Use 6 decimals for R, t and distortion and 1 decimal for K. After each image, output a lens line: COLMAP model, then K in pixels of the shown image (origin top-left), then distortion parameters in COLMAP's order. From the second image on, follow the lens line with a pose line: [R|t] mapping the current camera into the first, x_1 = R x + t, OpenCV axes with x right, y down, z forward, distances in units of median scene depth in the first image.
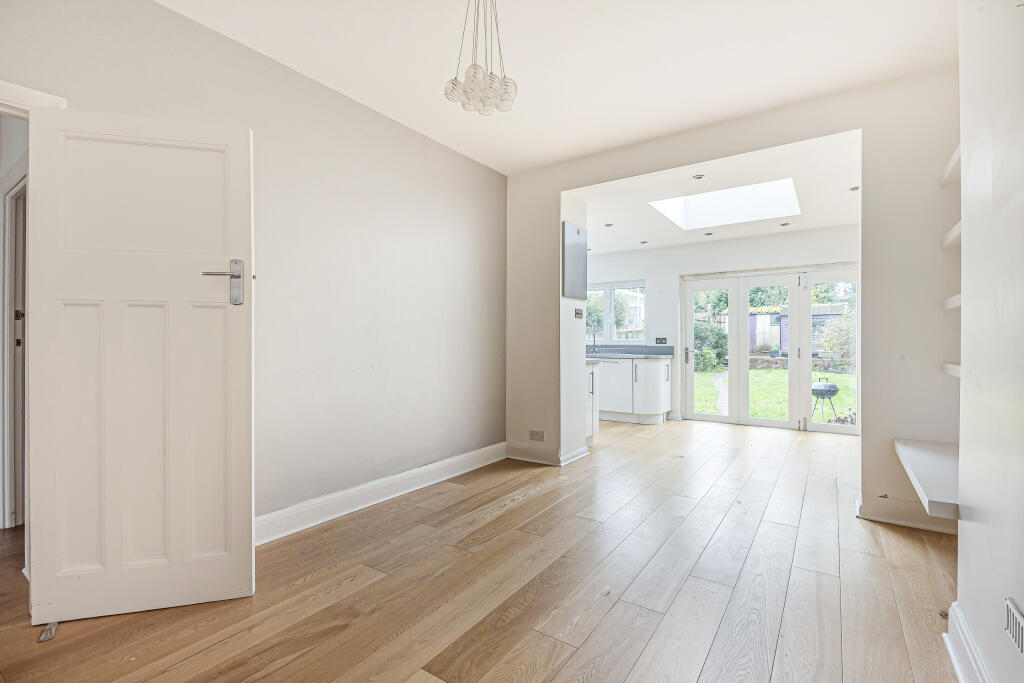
lens RADIAL K [[462.2, 0, 512.0], [0, 462.2, 341.5], [0, 0, 1]] dist [-0.000672, -0.000087]
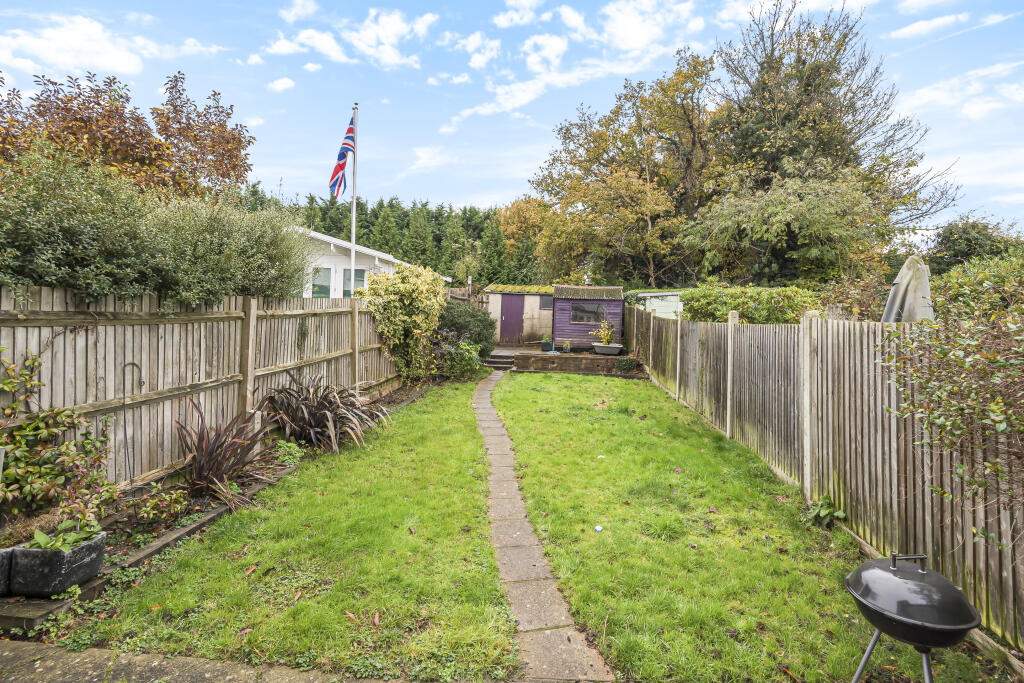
lens RADIAL K [[492.3, 0, 551.0], [0, 492.3, 310.0], [0, 0, 1]] dist [0.000015, -0.000083]
pose [[0.838404, 0.040945, 0.543509, 0.182744], [-0.031549, 0.999148, -0.026604, -0.018983], [-0.544135, 0.005158, 0.838982, 0.447103]]
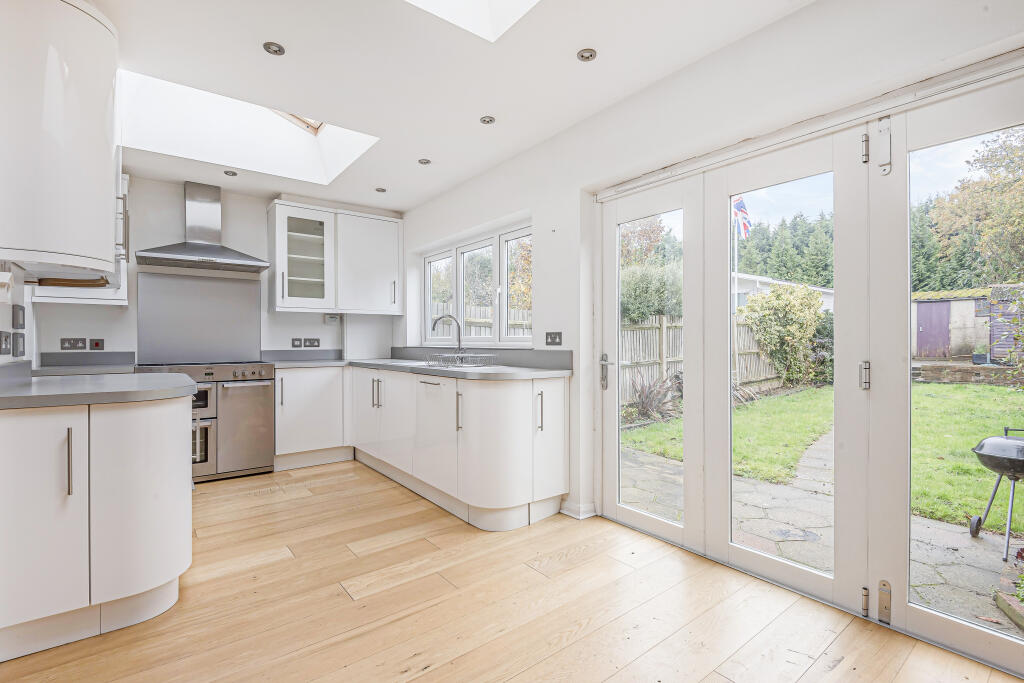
lens RADIAL K [[472.7, 0, 512.0], [0, 472.7, 341.5], [0, 0, 1]] dist [-0.010436, -0.000479]
pose [[0.954930, 0.000519, -0.296831, 0.188800], [0.000180, 0.999997, 0.002326, 0.000108], [0.296831, -0.002275, 0.954927, 0.241506]]
